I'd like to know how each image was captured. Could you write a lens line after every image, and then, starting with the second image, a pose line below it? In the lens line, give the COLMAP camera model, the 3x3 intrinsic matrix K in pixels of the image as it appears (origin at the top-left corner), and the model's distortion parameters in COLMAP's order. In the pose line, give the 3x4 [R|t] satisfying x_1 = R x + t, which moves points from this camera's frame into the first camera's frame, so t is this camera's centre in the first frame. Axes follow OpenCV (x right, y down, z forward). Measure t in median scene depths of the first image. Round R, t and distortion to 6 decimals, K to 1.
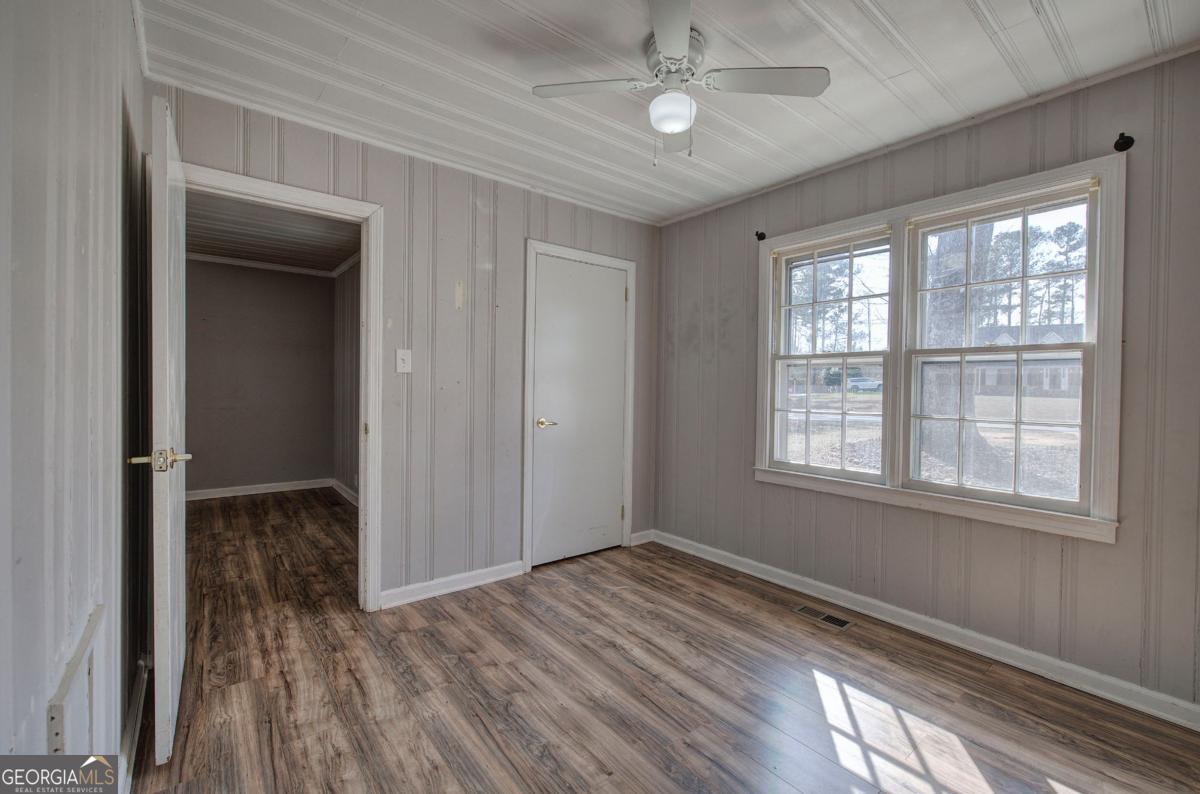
lens RADIAL K [[506.0, 0, 602.7], [0, 506.0, 394.4], [0, 0, 1]] dist [-0.002889, 0.000115]
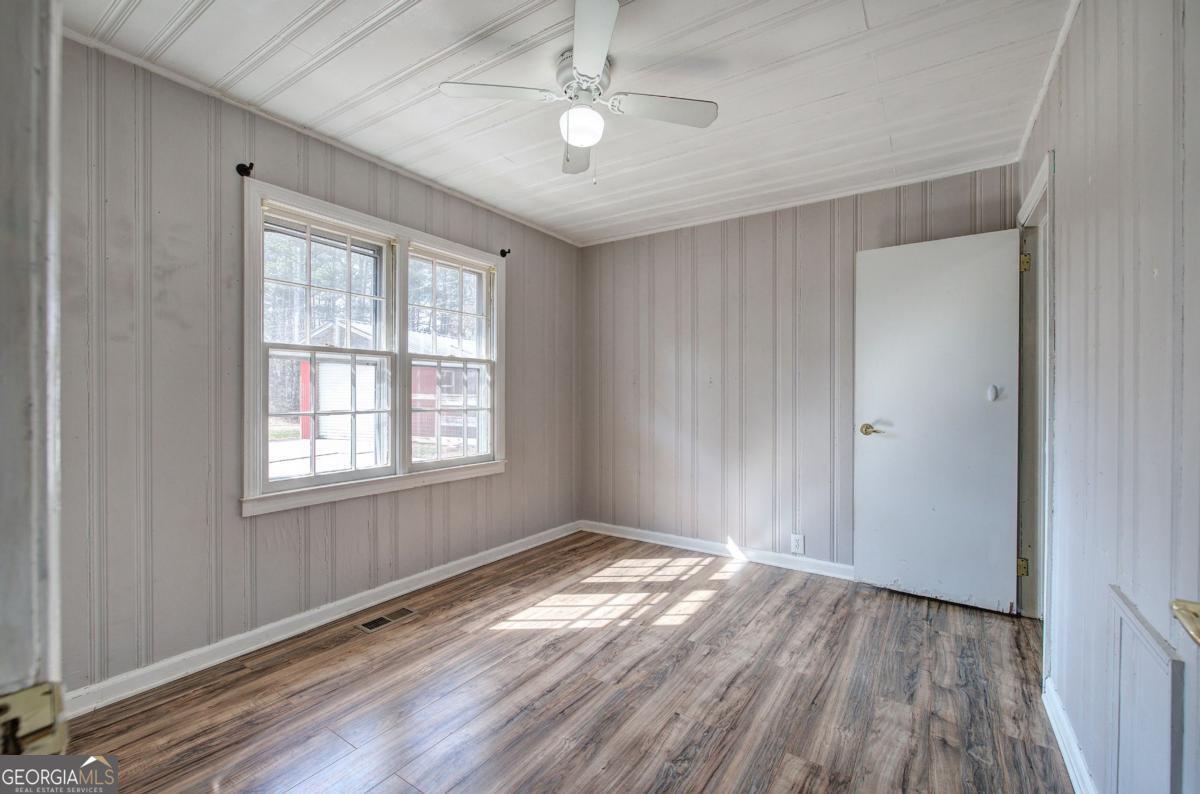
lens RADIAL K [[506.0, 0, 602.7], [0, 506.0, 394.4], [0, 0, 1]] dist [-0.002889, 0.000115]
pose [[-0.301088, -0.020358, 0.953379, -0.727516], [0.002149, 0.999755, 0.022027, -0.021041], [-0.953594, 0.008681, -0.300971, 1.048058]]
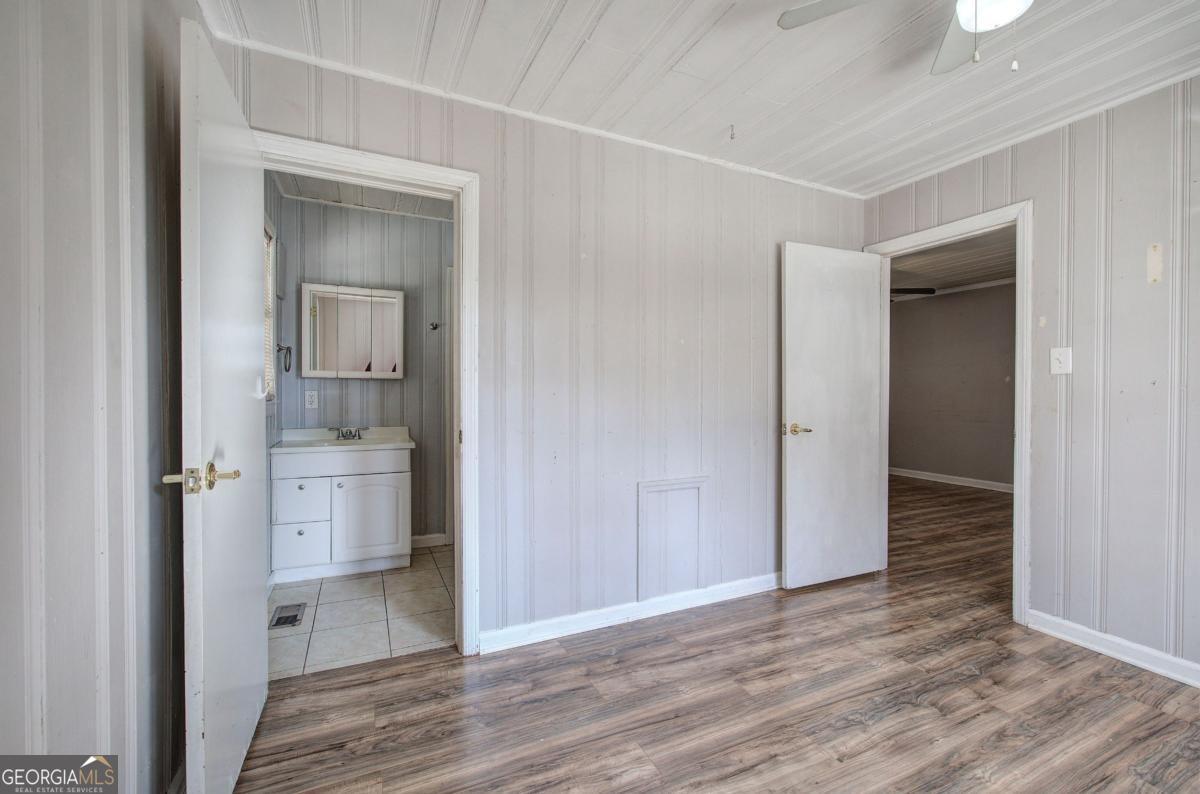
lens RADIAL K [[506.0, 0, 602.7], [0, 506.0, 394.4], [0, 0, 1]] dist [-0.002889, 0.000115]
pose [[-0.232712, -0.003213, -0.972540, 0.783197], [-0.017511, 0.999846, 0.000887, 0.006297], [0.972388, 0.017236, -0.232733, 0.520504]]
